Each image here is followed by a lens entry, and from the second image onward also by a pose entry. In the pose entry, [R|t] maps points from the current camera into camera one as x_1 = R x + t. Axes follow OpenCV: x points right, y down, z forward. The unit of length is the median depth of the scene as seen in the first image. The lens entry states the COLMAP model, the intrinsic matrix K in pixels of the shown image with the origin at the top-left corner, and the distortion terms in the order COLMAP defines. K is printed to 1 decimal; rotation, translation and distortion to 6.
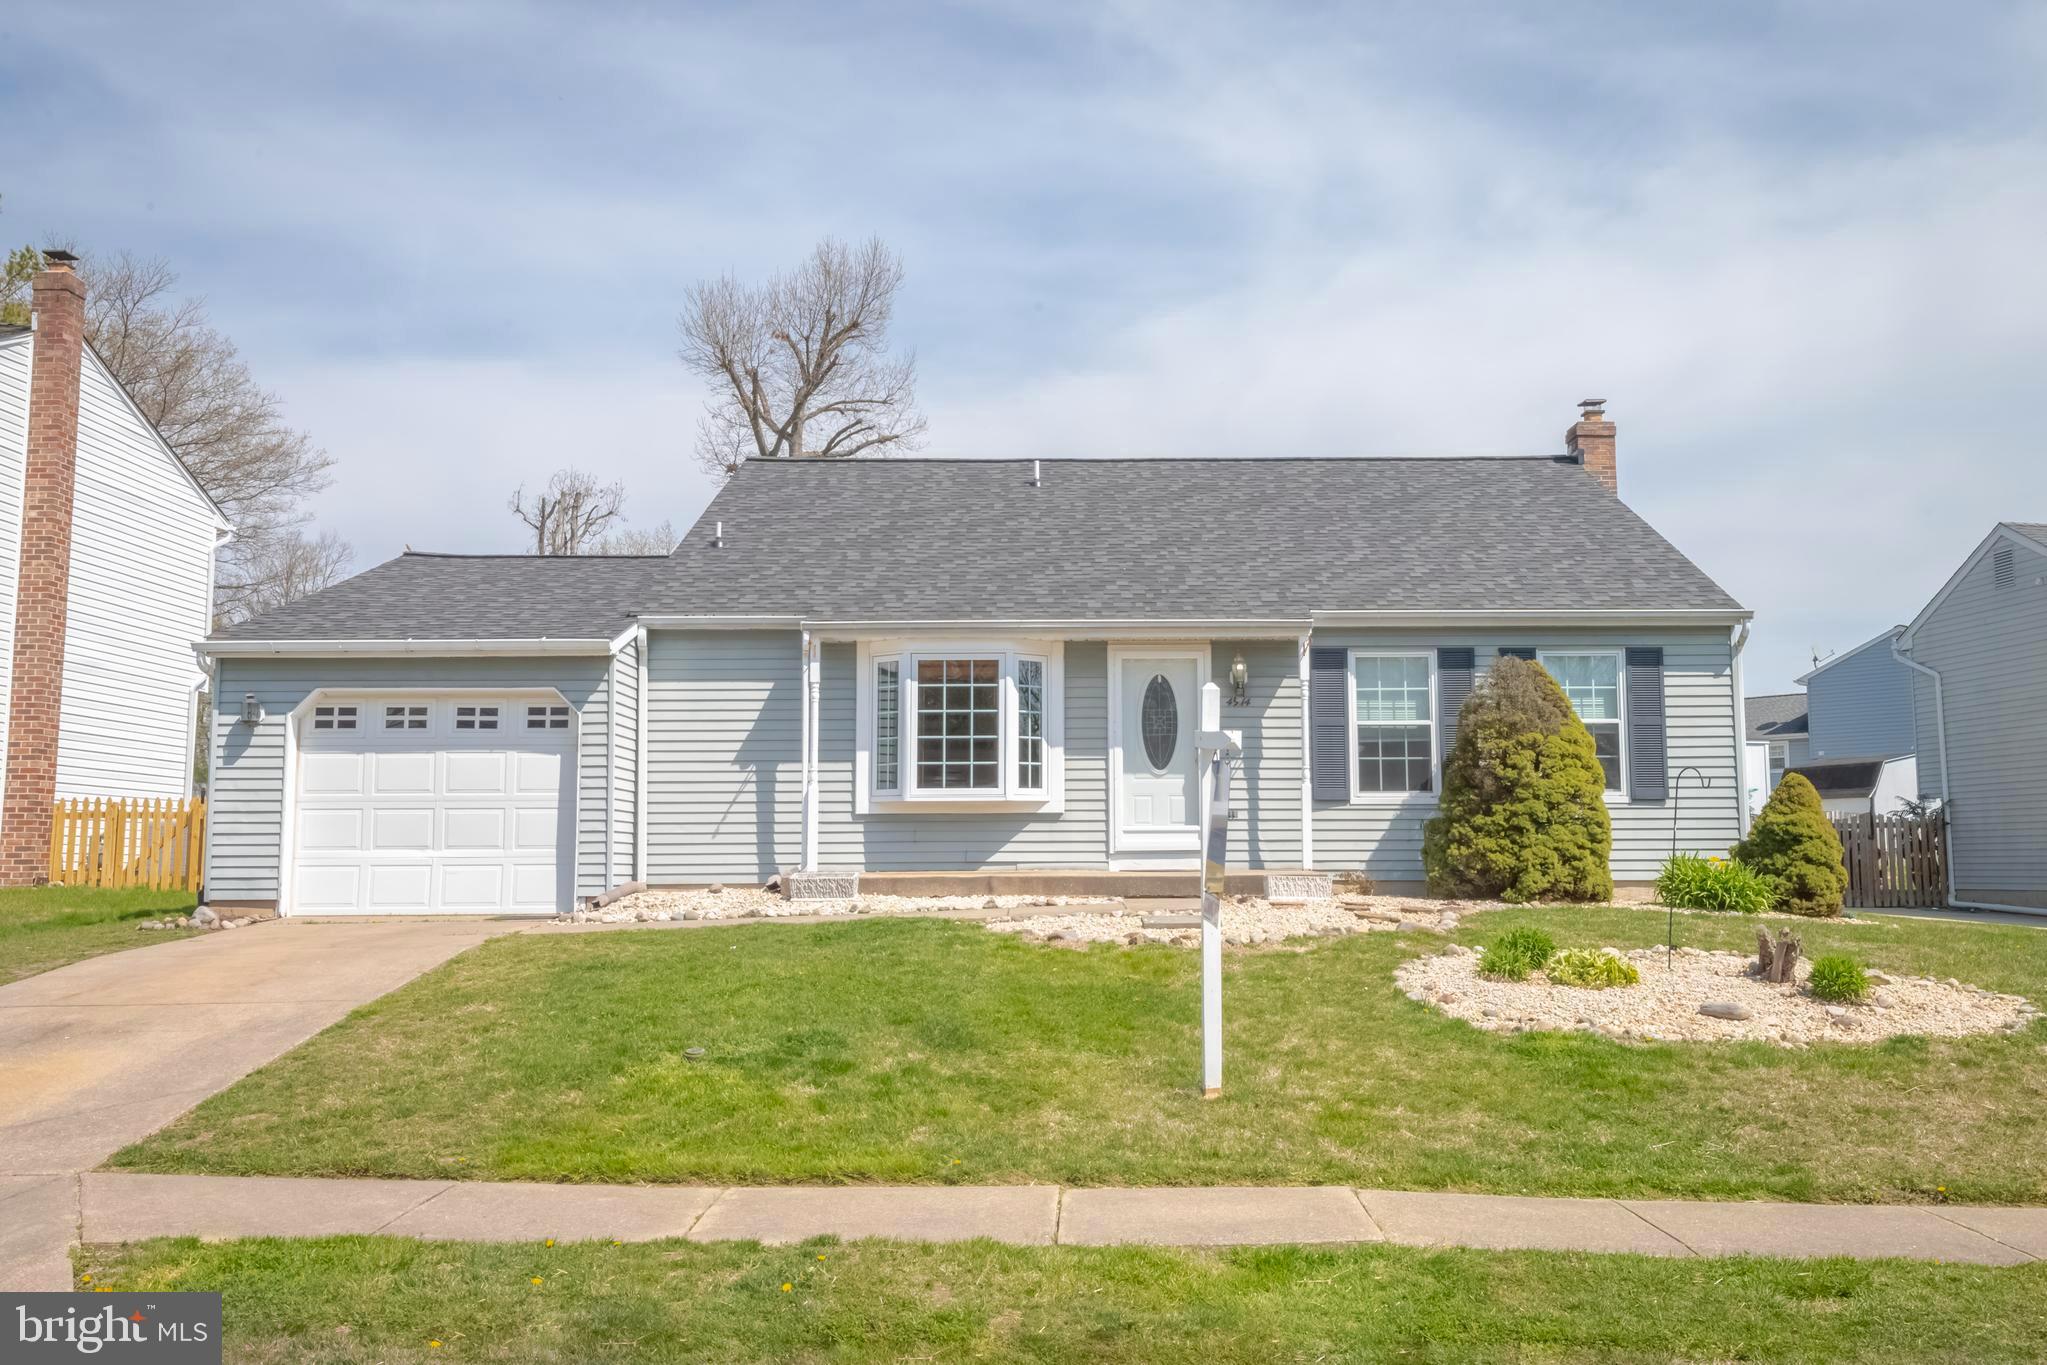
lens RADIAL K [[1747.6, 0, 1023.5], [0, 1747.6, 682.5], [0, 0, 1]] dist [0.011225, 0.004454]
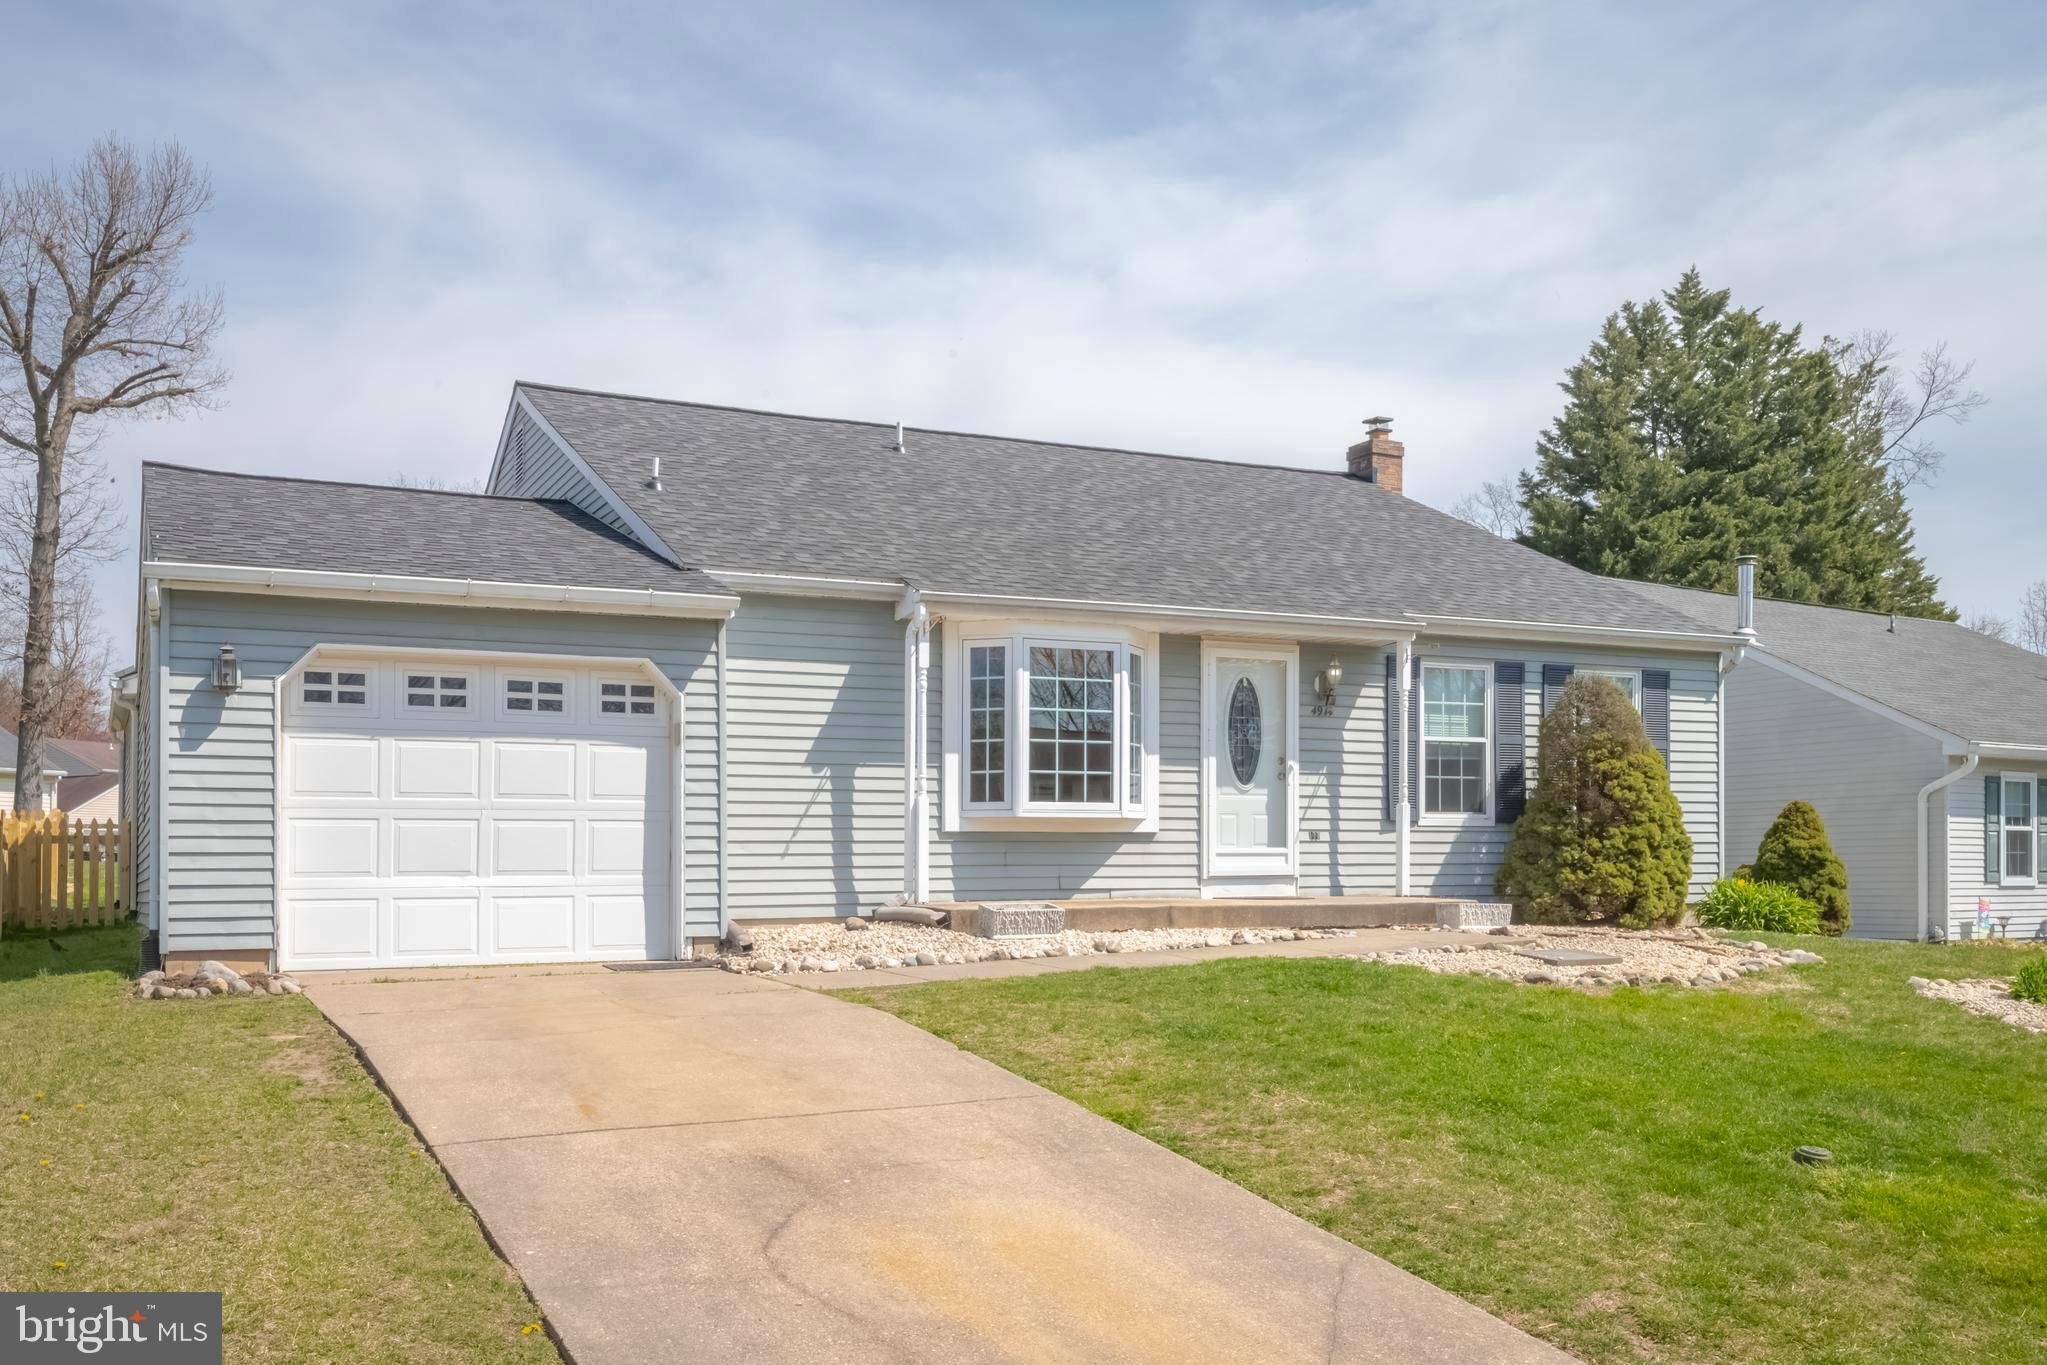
lens RADIAL K [[1773.4, 0, 1023.3], [0, 1773.4, 865.2], [0, 0, 1]] dist [0.002613, 0.012217]
pose [[0.917365, 0.000693, 0.398047, -0.394553], [-0.037231, 0.995764, 0.084070, 0.019630], [-0.396303, -0.091943, 0.913505, 0.225305]]
